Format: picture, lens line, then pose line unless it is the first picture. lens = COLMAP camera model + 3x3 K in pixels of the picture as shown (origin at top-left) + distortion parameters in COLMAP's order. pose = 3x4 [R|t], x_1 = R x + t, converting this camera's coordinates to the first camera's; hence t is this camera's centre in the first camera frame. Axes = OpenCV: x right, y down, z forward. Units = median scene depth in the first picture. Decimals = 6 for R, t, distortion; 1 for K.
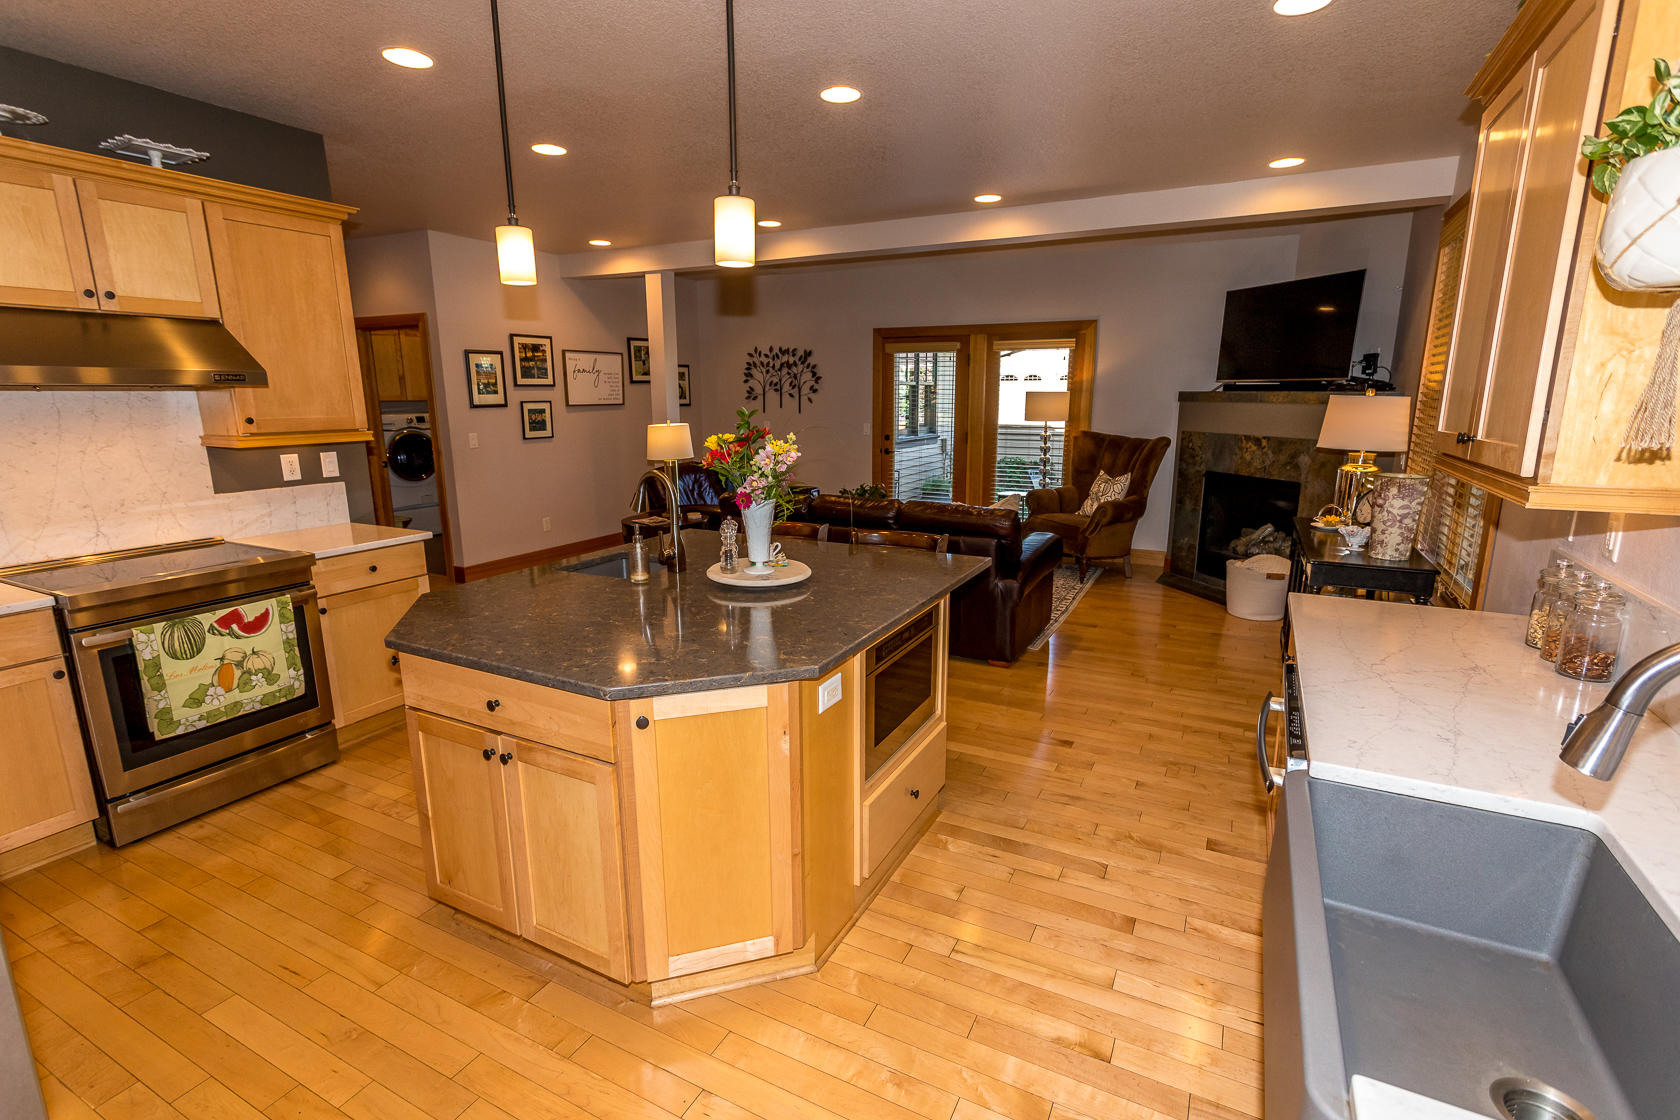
lens RADIAL K [[787.3, 0, 842.6], [0, 787.3, 563.1], [0, 0, 1]] dist [0.002007, 0.003022]
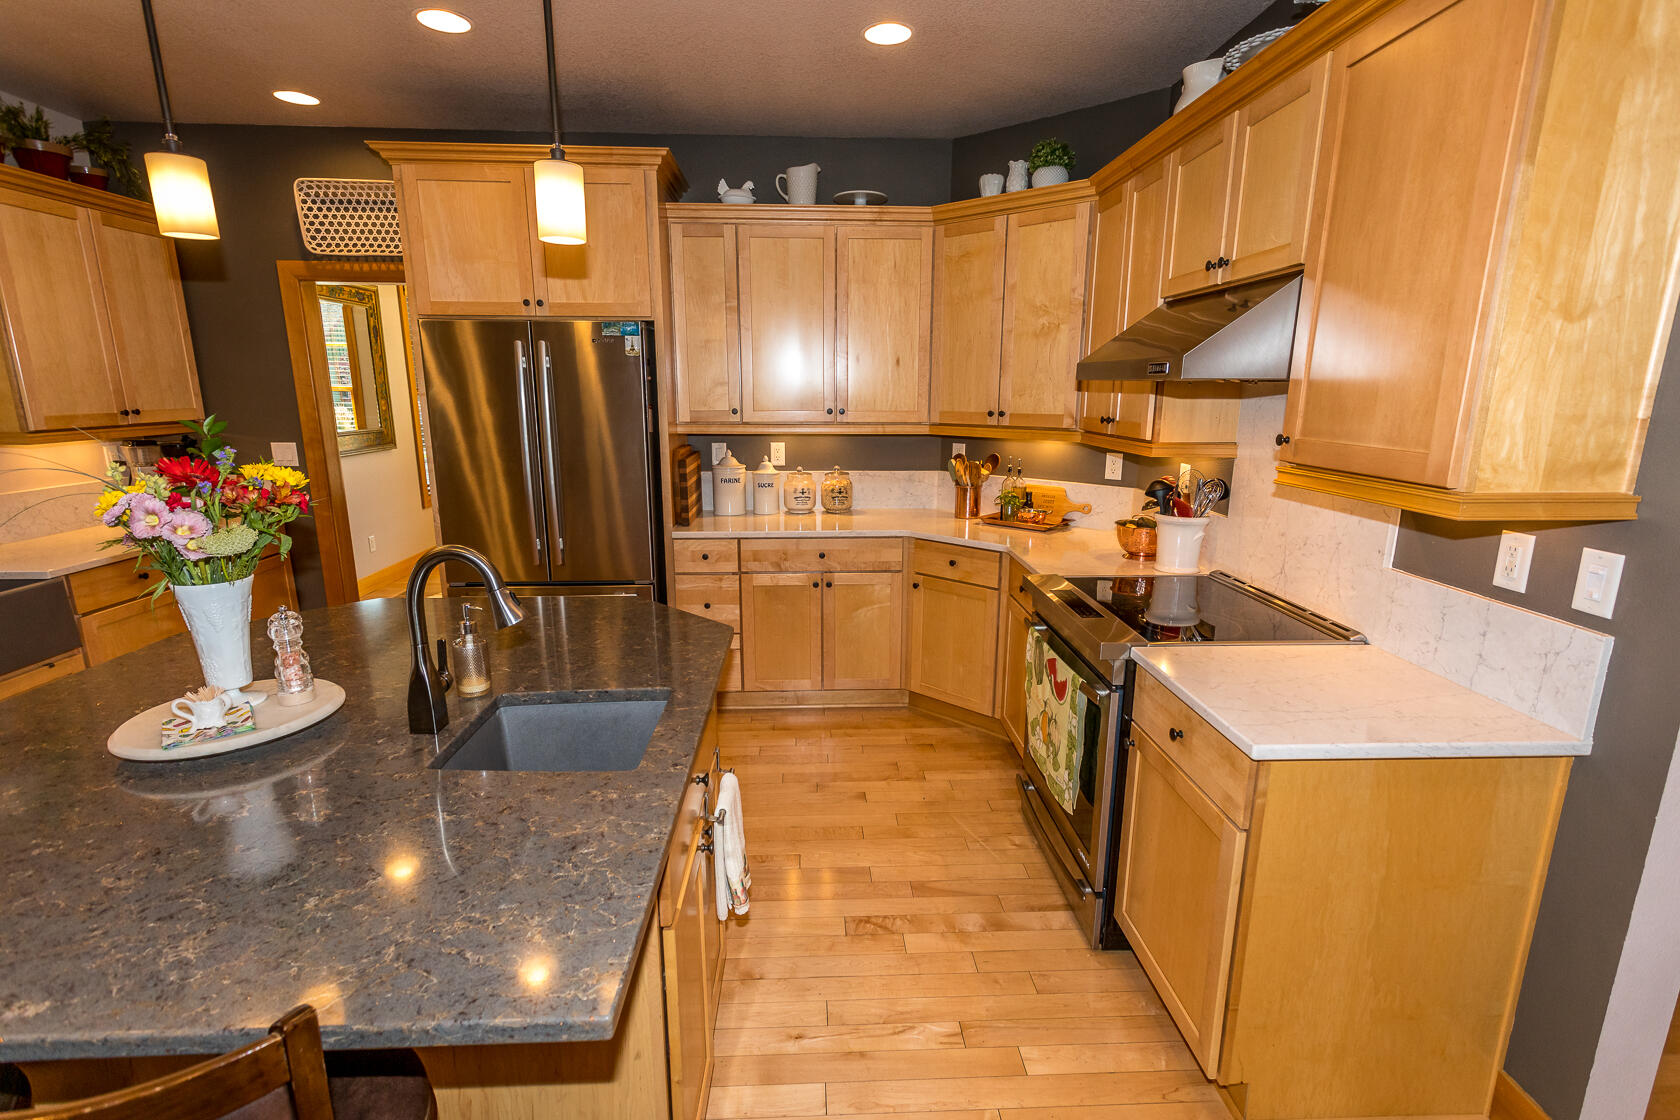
lens RADIAL K [[787.3, 0, 840.6], [0, 787.3, 563.0], [0, 0, 1]] dist [0.002007, 0.003022]
pose [[-0.868052, 0.107489, -0.484698, -0.193940], [-0.108301, 0.911774, 0.396156, -0.312153], [0.484517, 0.396377, -0.779826, 1.423863]]
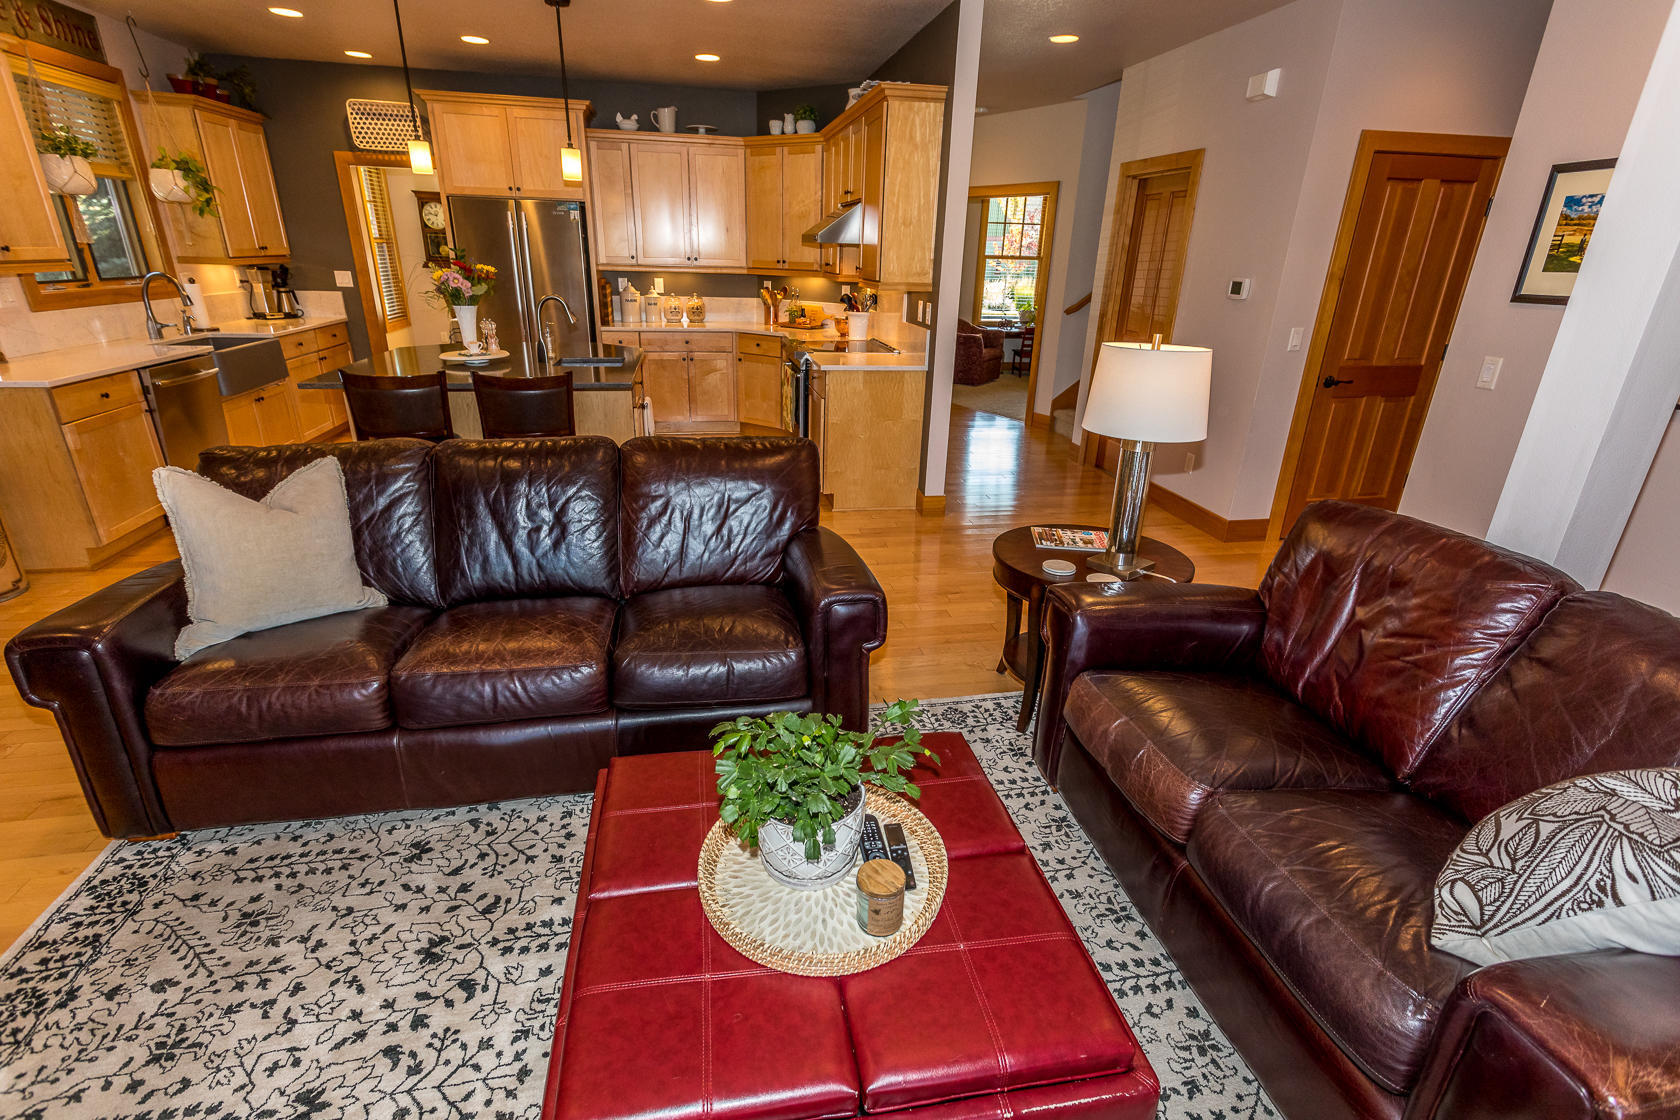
lens RADIAL K [[787.3, 0, 841.7], [0, 787.3, 562.1], [0, 0, 1]] dist [0.002007, 0.003022]
pose [[-0.787569, 0.207752, -0.580150, 0.290116], [-0.157376, 0.842427, 0.515315, -0.514873], [0.595792, 0.497148, -0.630775, 2.380106]]
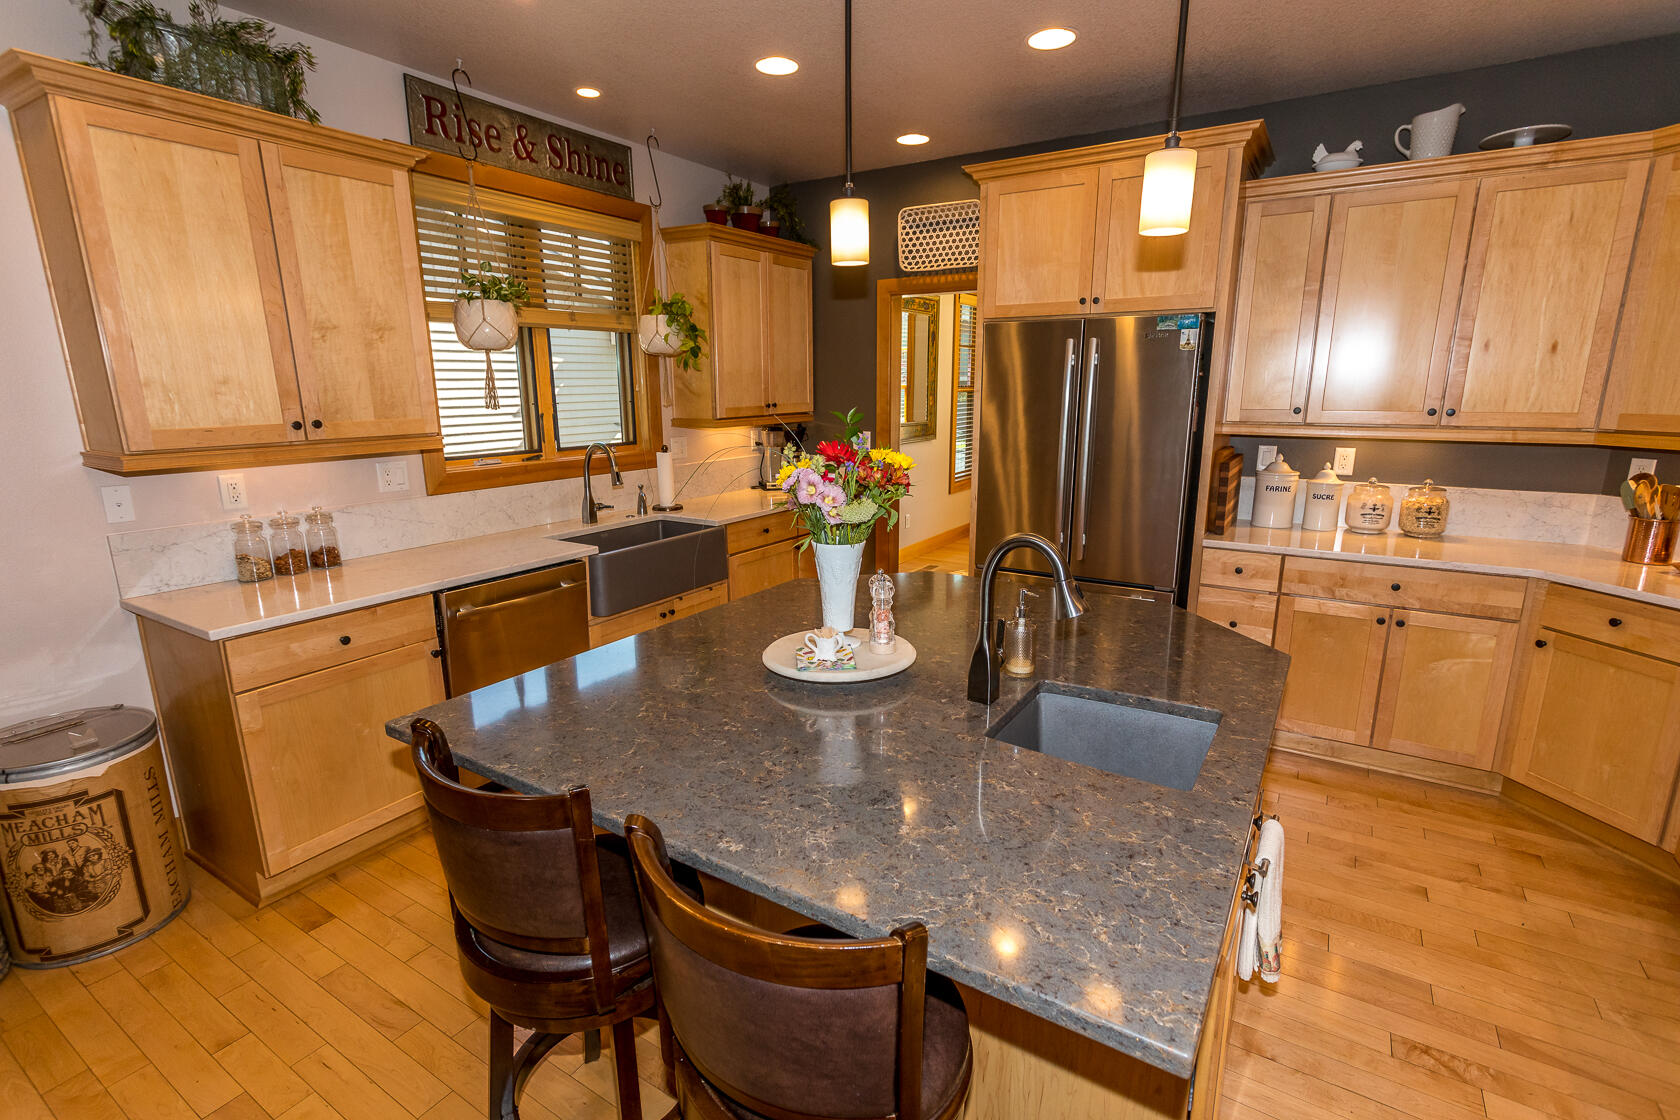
lens RADIAL K [[787.3, 0, 842.5], [0, 787.3, 562.8], [0, 0, 1]] dist [0.002007, 0.003022]
pose [[-0.996095, -0.015259, 0.086959, -0.147636], [0.023219, 0.905002, 0.424774, -0.307511], [-0.085179, 0.425135, -0.901113, 1.406393]]
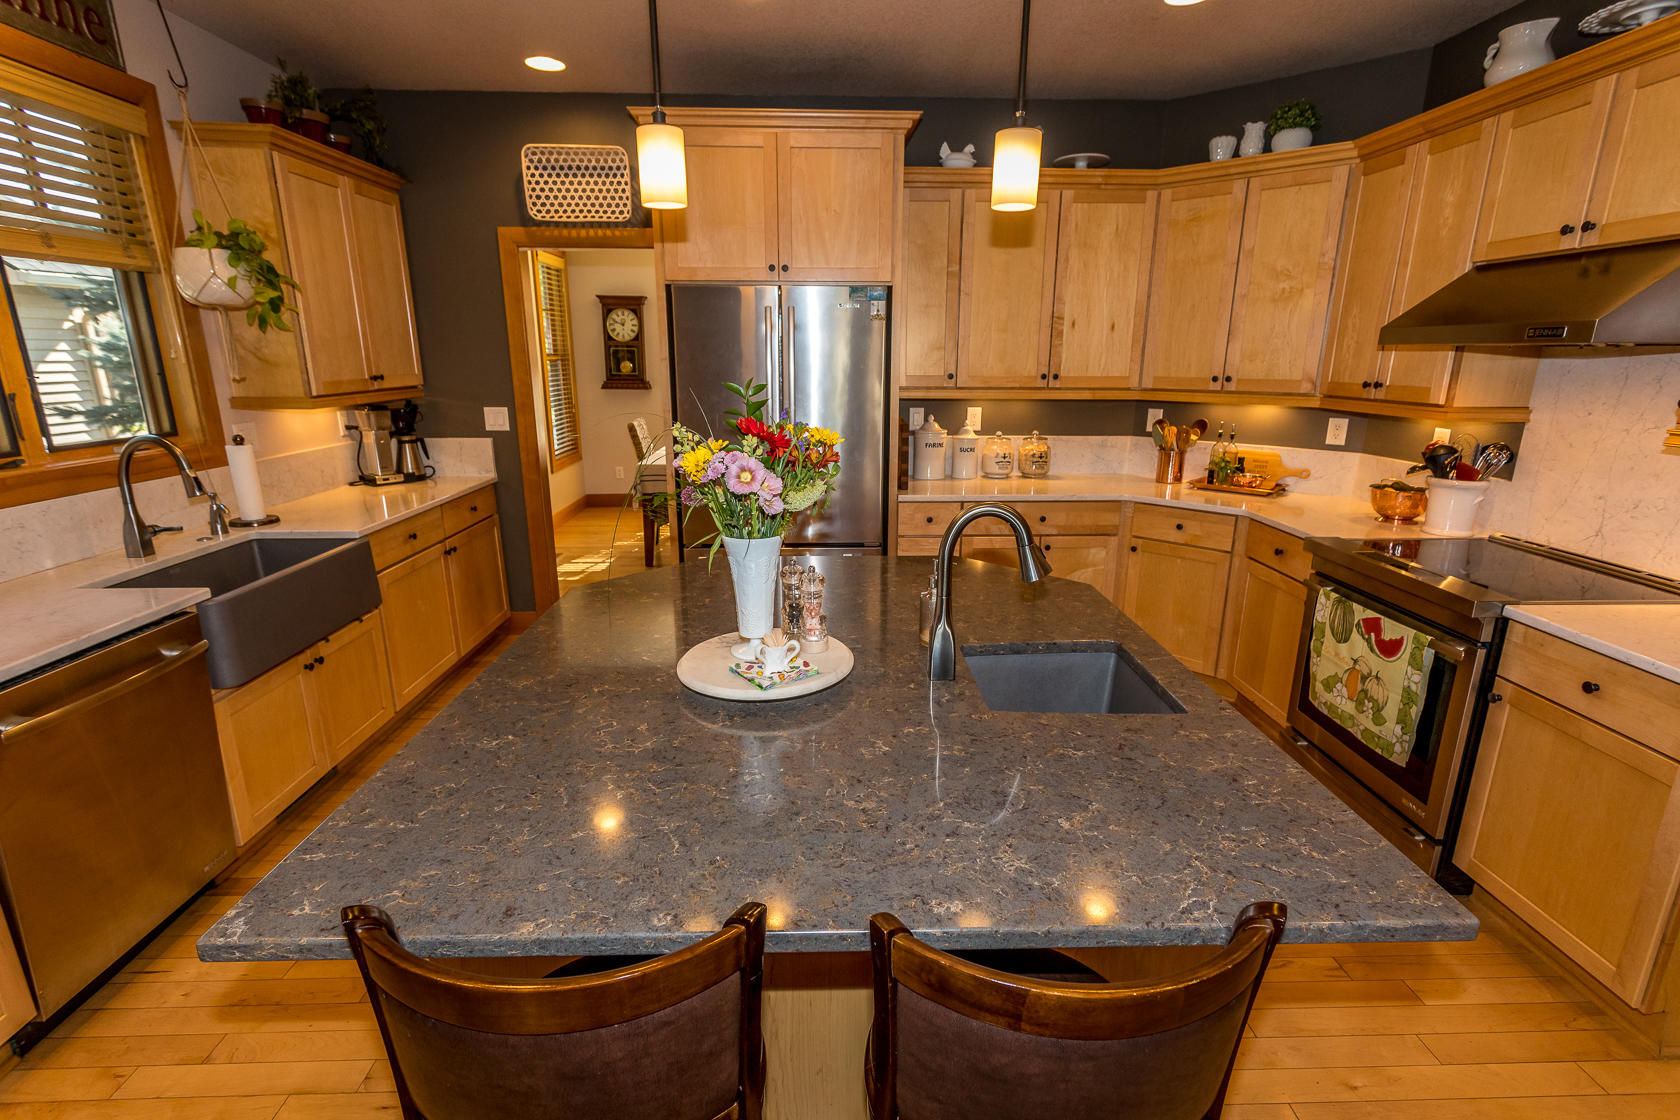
lens RADIAL K [[787.3, 0, 841.5], [0, 787.3, 562.5], [0, 0, 1]] dist [0.002007, 0.003022]
pose [[-0.874790, 0.124069, -0.468347, 0.102369], [-0.105616, 0.894578, 0.434252, -0.282799], [0.472850, 0.429344, -0.769465, 1.294282]]
